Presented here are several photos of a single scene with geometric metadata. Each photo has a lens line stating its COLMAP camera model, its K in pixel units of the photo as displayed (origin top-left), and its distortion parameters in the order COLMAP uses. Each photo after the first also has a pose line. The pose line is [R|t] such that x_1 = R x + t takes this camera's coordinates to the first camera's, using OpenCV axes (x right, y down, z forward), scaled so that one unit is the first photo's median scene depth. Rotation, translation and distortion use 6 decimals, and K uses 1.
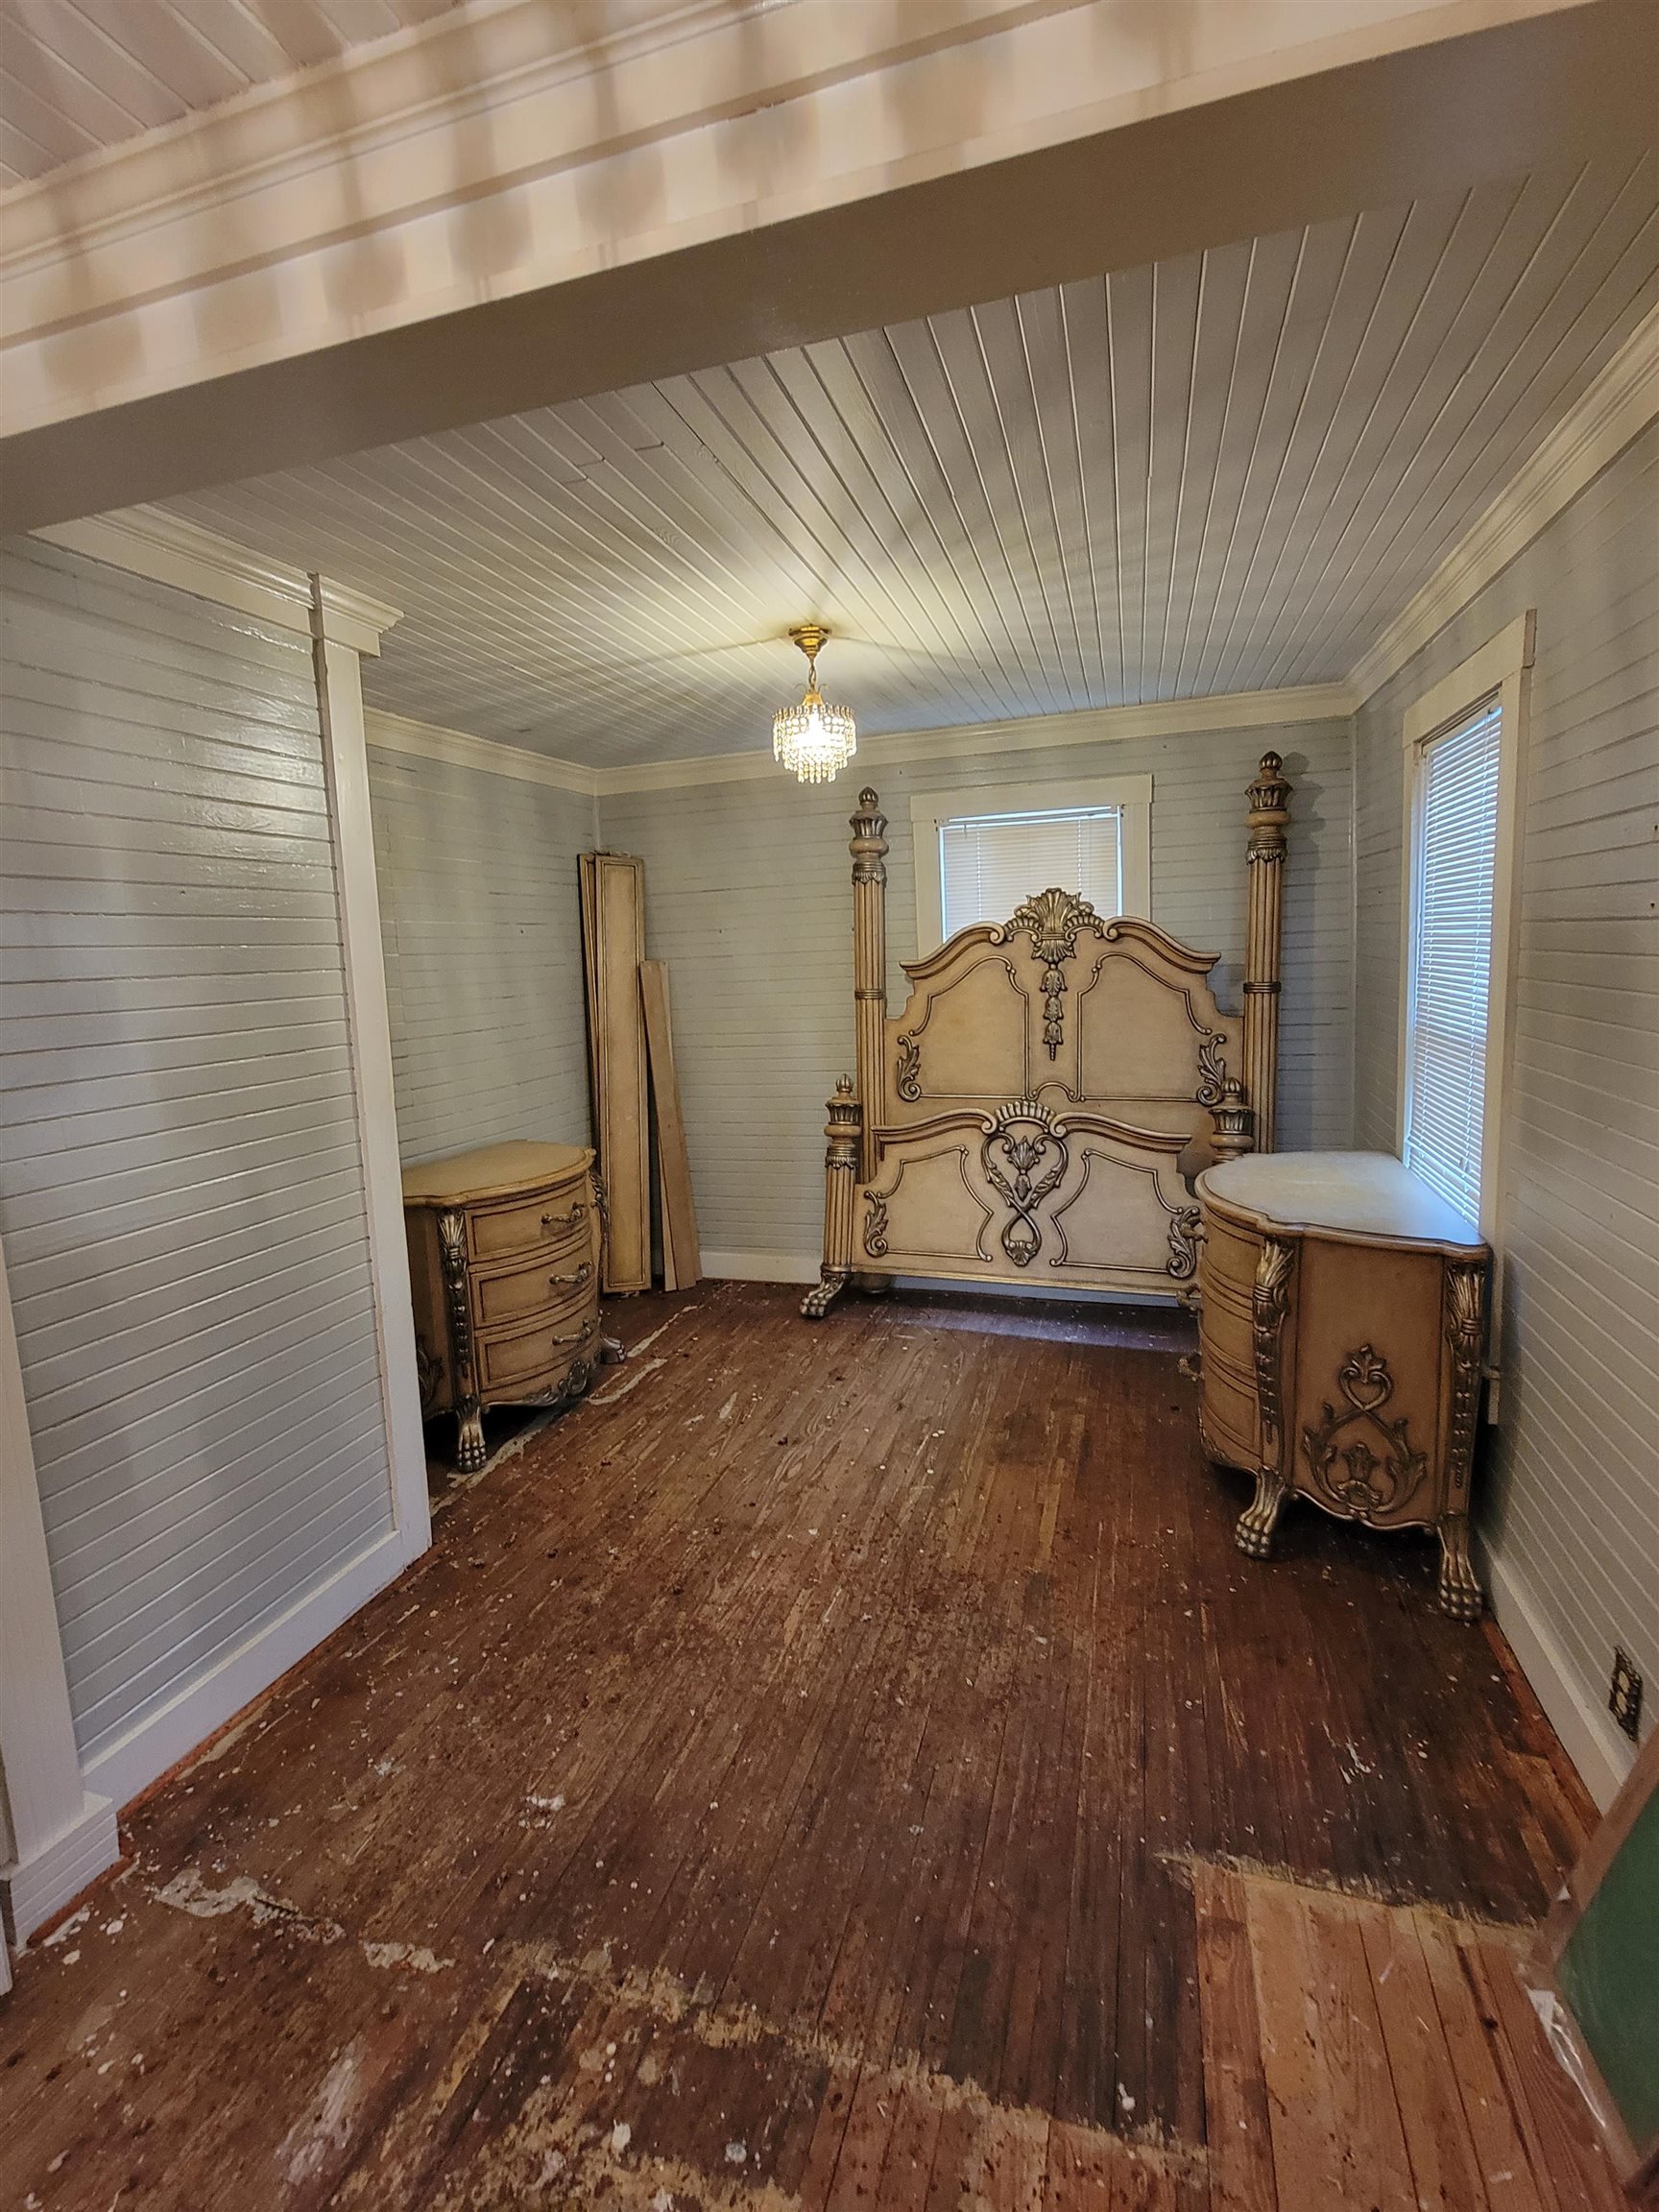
lens RADIAL K [[904.2, 0, 814.1], [0, 904.2, 1098.7], [0, 0, 1]] dist [-0.000513, -0.000321]
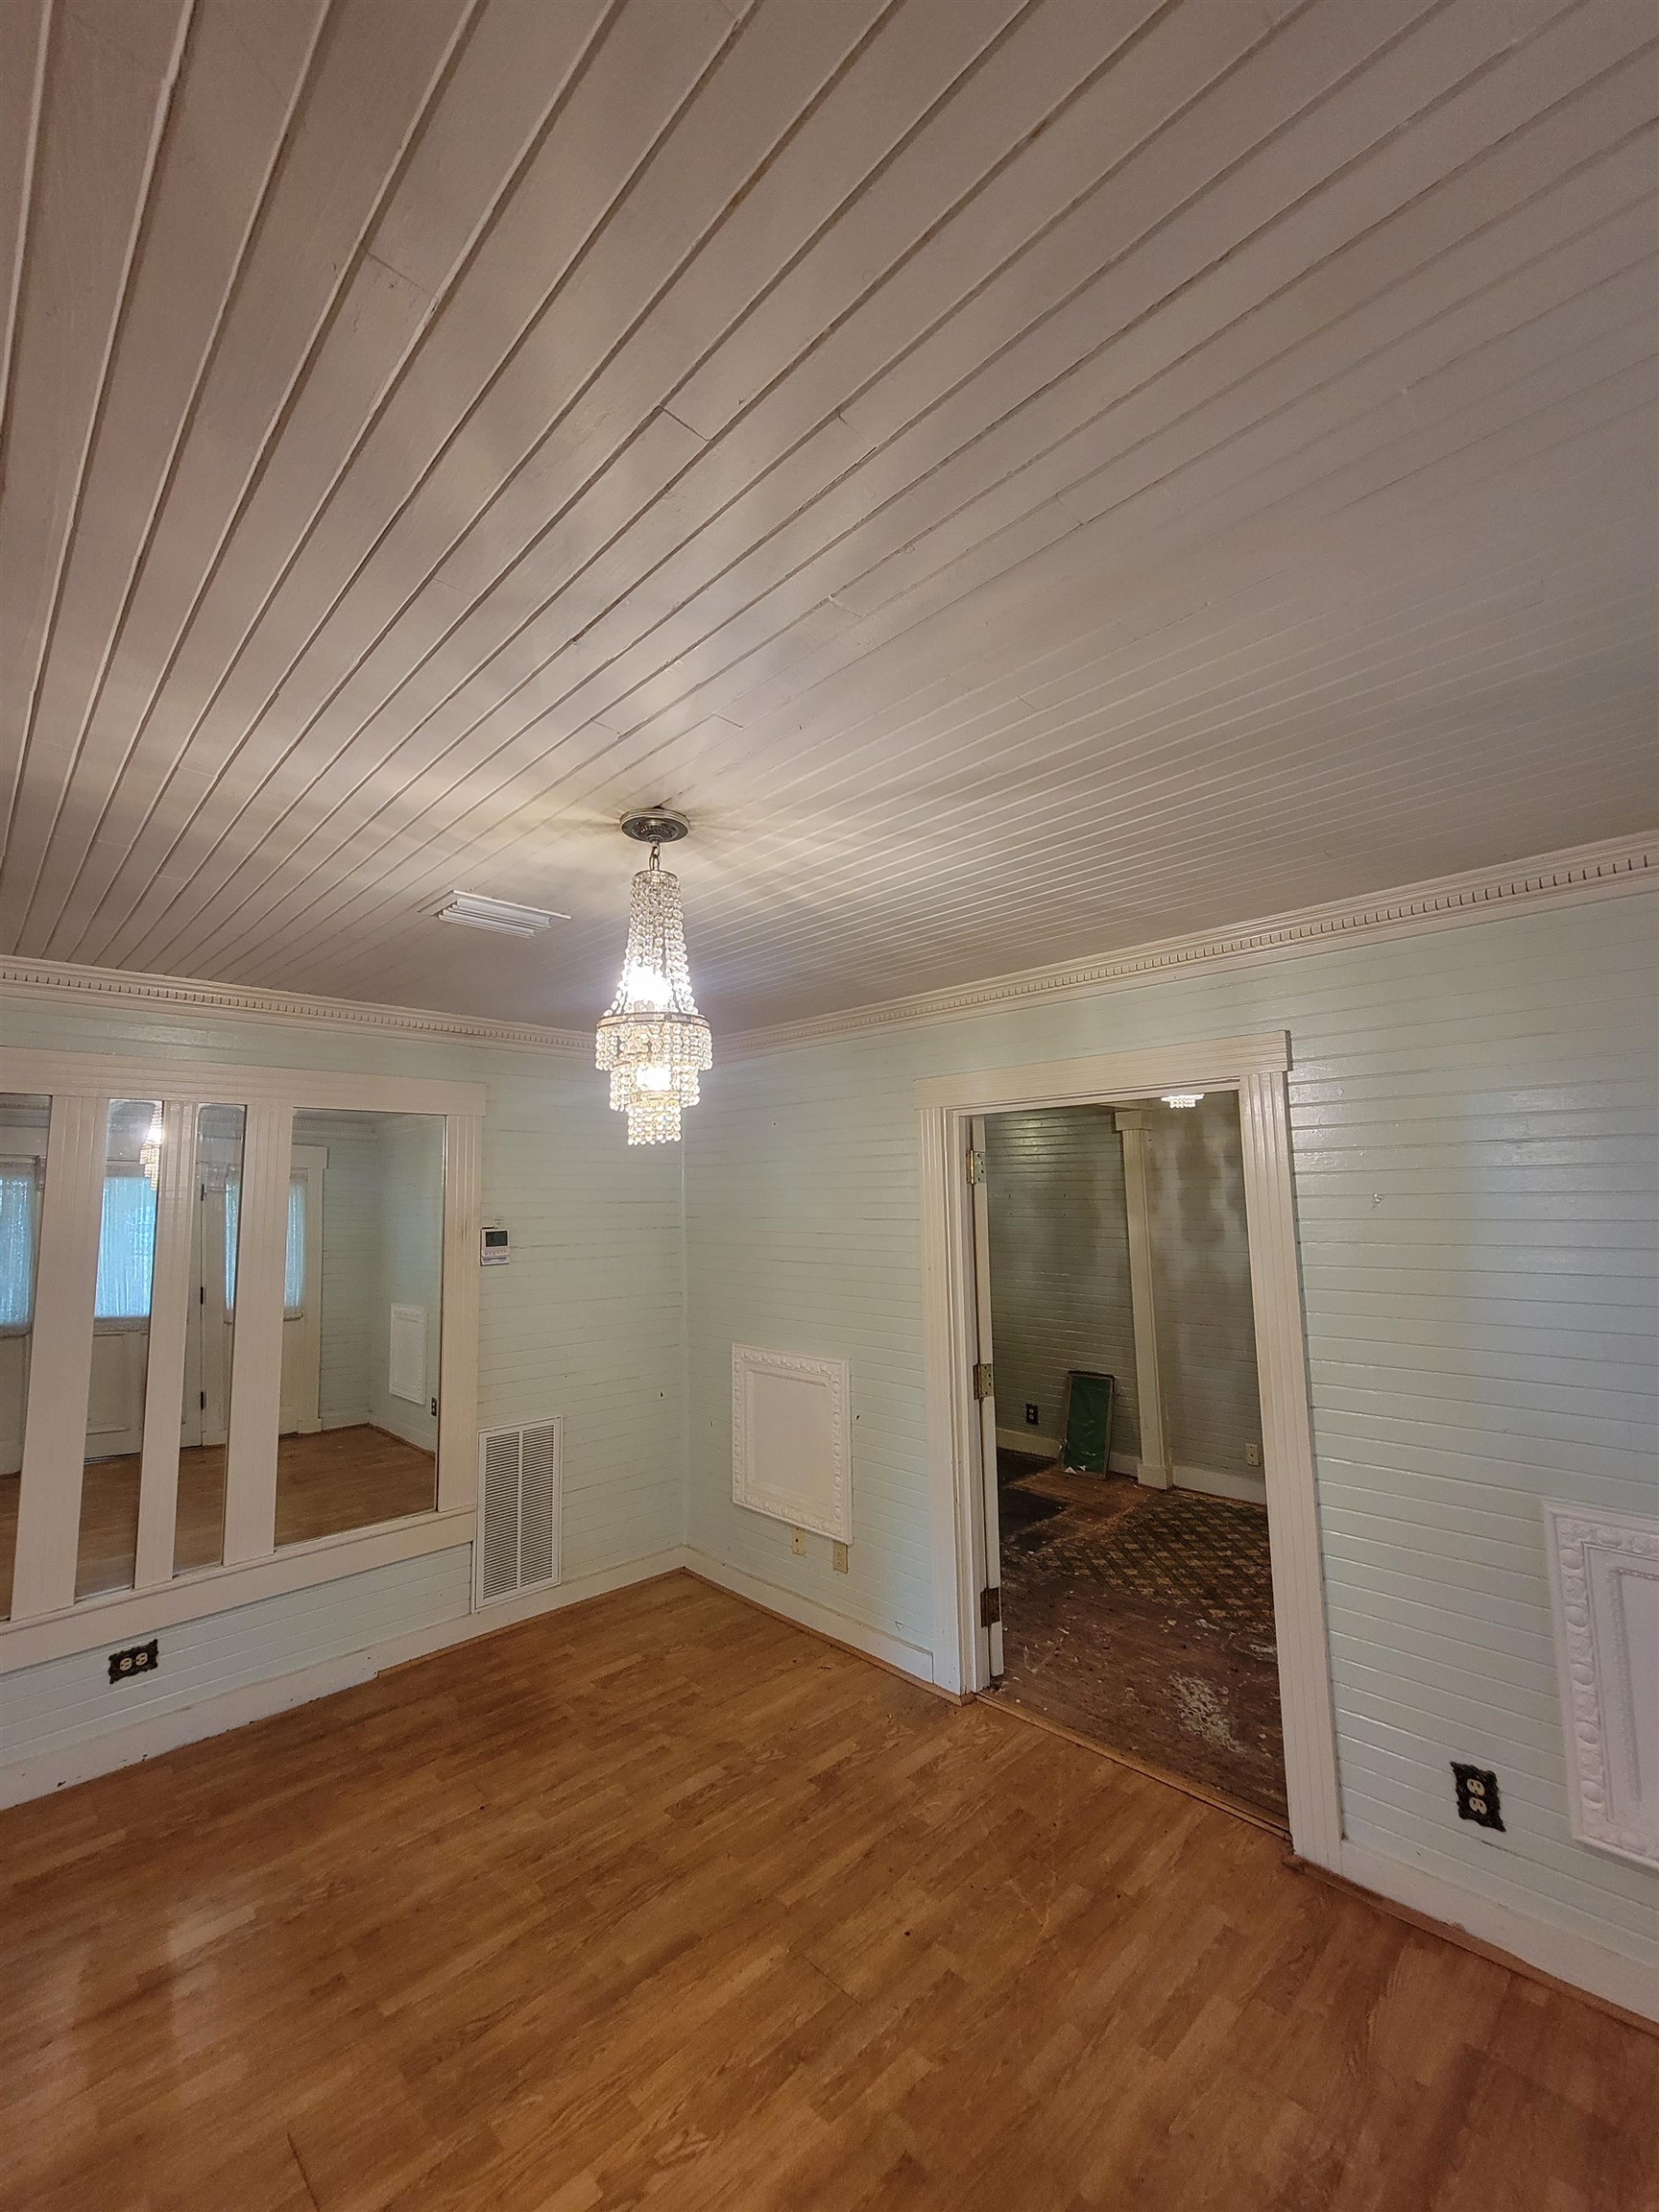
lens RADIAL K [[904.2, 0, 814.1], [0, 904.2, 1098.7], [0, 0, 1]] dist [-0.000513, -0.000321]
pose [[0.462313, 0.131192, 0.876958, -3.774017], [0.134999, 0.967052, -0.215838, 0.060679], [-0.876380, 0.218173, 0.429370, -0.166692]]
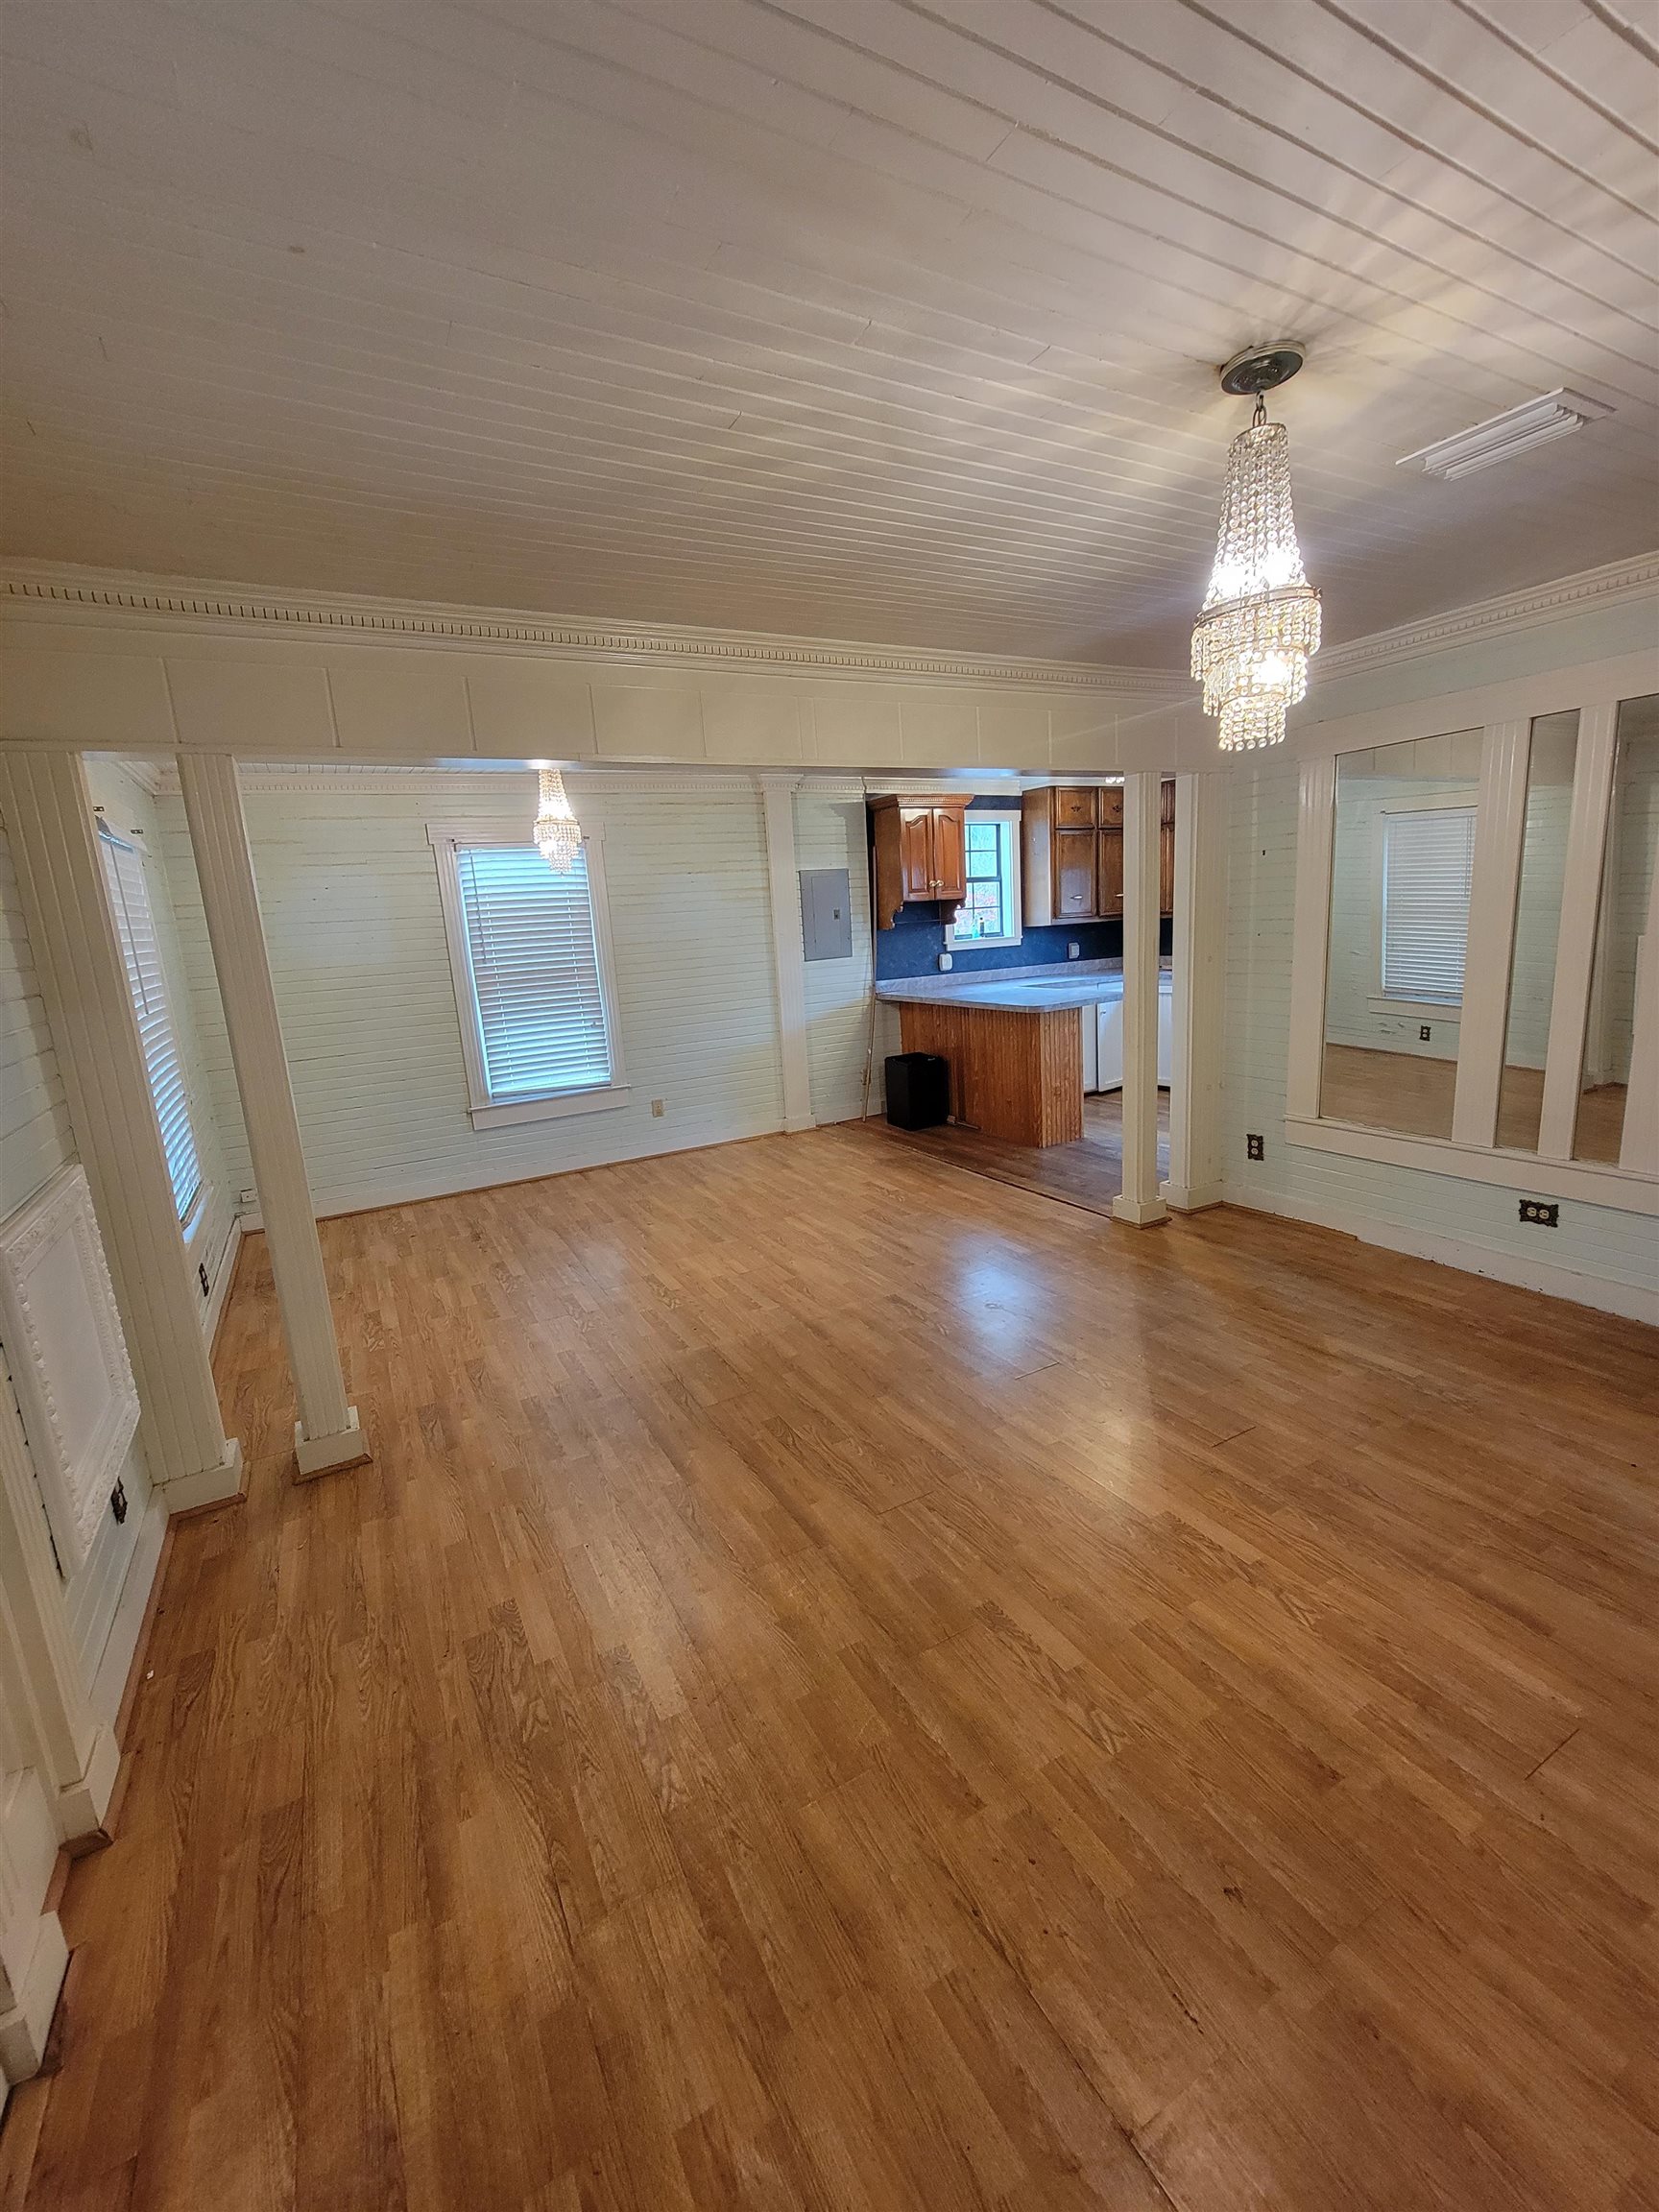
lens RADIAL K [[904.2, 0, 814.1], [0, 904.2, 1098.7], [0, 0, 1]] dist [-0.000513, -0.000321]
pose [[0.727780, 0.130909, -0.673200, -2.275379], [-0.071381, 0.990741, 0.115489, 0.204888], [0.682086, -0.035997, 0.730386, -0.773667]]
